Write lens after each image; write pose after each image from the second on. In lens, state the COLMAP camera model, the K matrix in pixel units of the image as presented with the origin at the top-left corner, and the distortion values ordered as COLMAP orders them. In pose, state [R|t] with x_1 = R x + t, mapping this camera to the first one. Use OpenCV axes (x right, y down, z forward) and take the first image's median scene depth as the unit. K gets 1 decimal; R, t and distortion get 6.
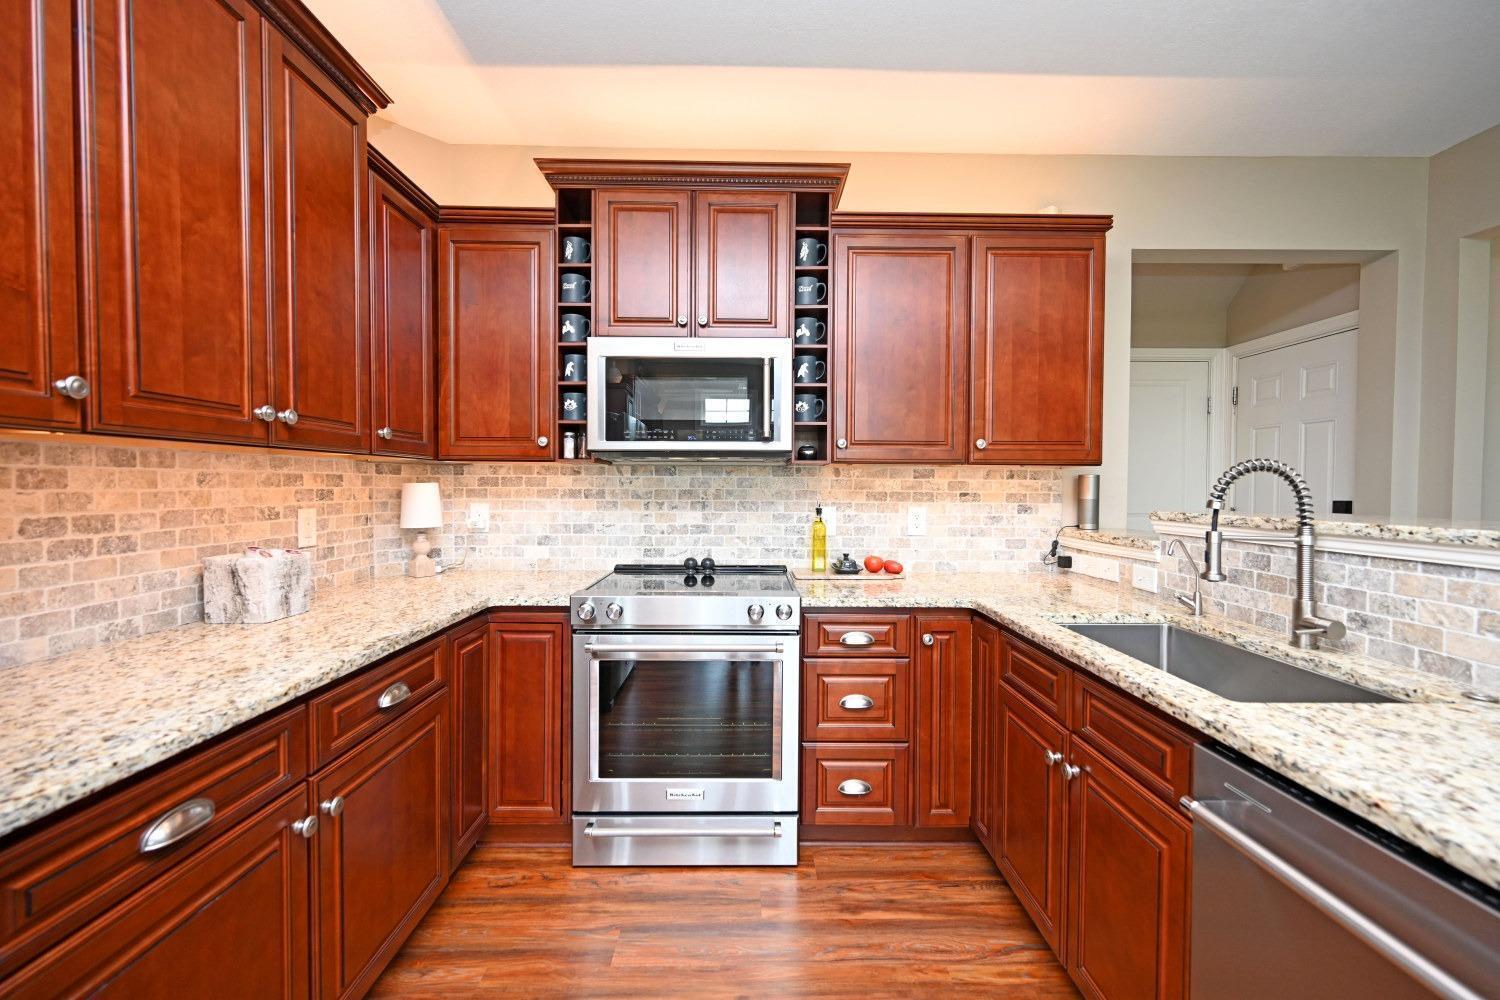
lens RADIAL K [[647.2, 0, 752.3], [0, 647.2, 499.9], [0, 0, 1]] dist [0.000195, 0.000006]
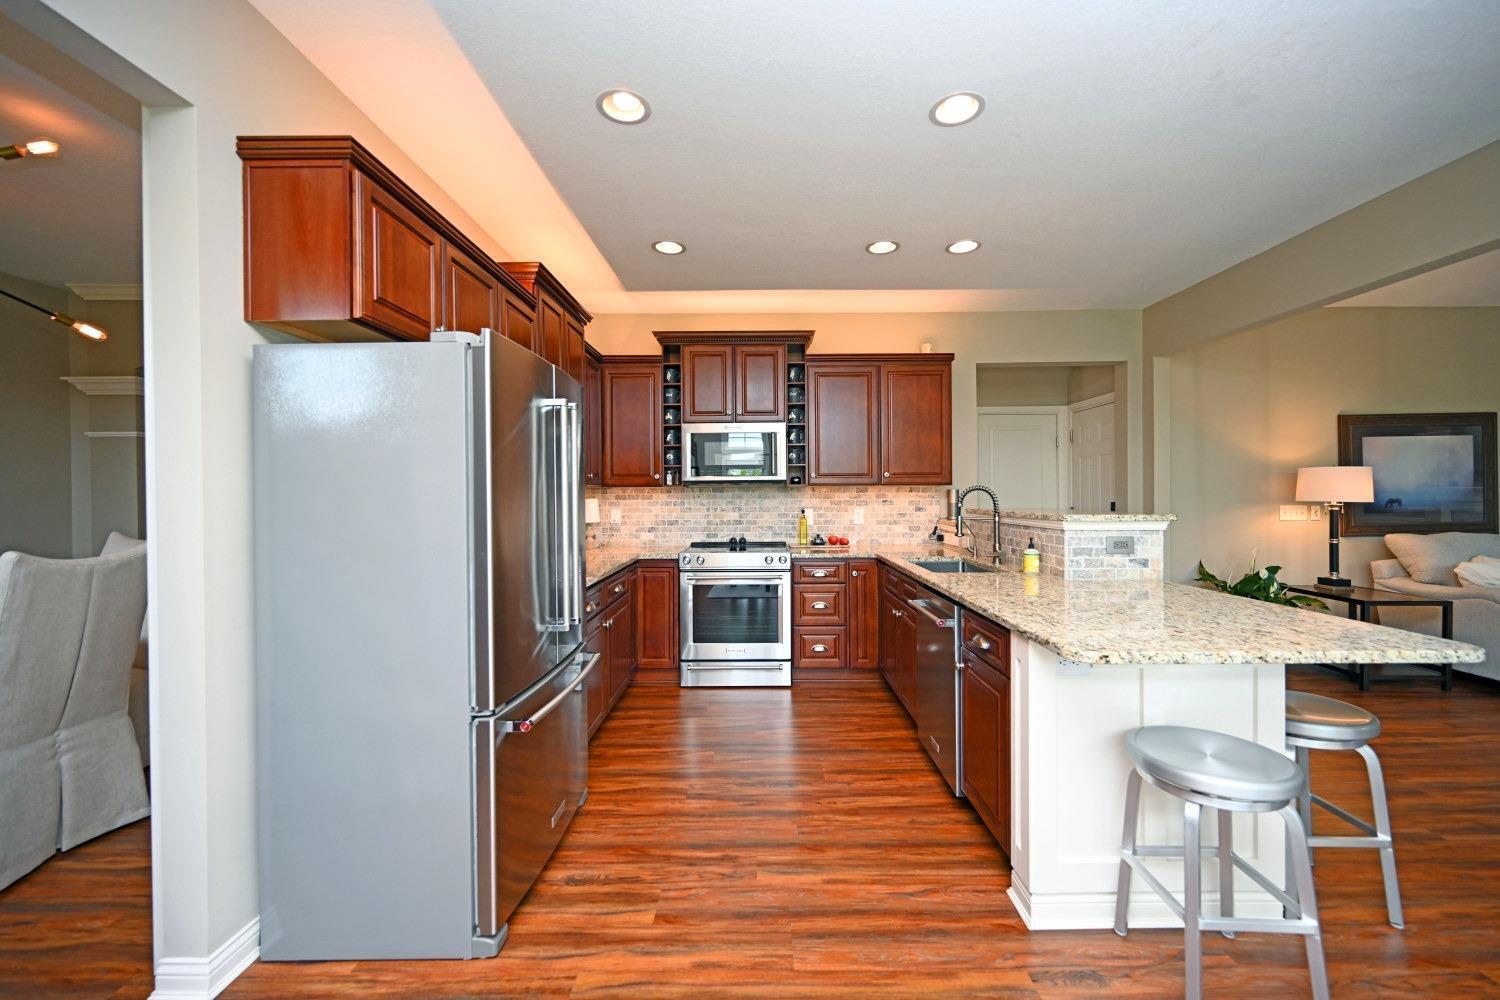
lens RADIAL K [[605.6, 0, 752.4], [0, 605.6, 499.5], [0, 0, 1]] dist [-0.000154, -0.000005]
pose [[0.999681, -0.012533, -0.021925, -0.002028], [0.012203, 0.999811, -0.015111, 0.008676], [0.022110, 0.014839, 0.999645, -0.783082]]
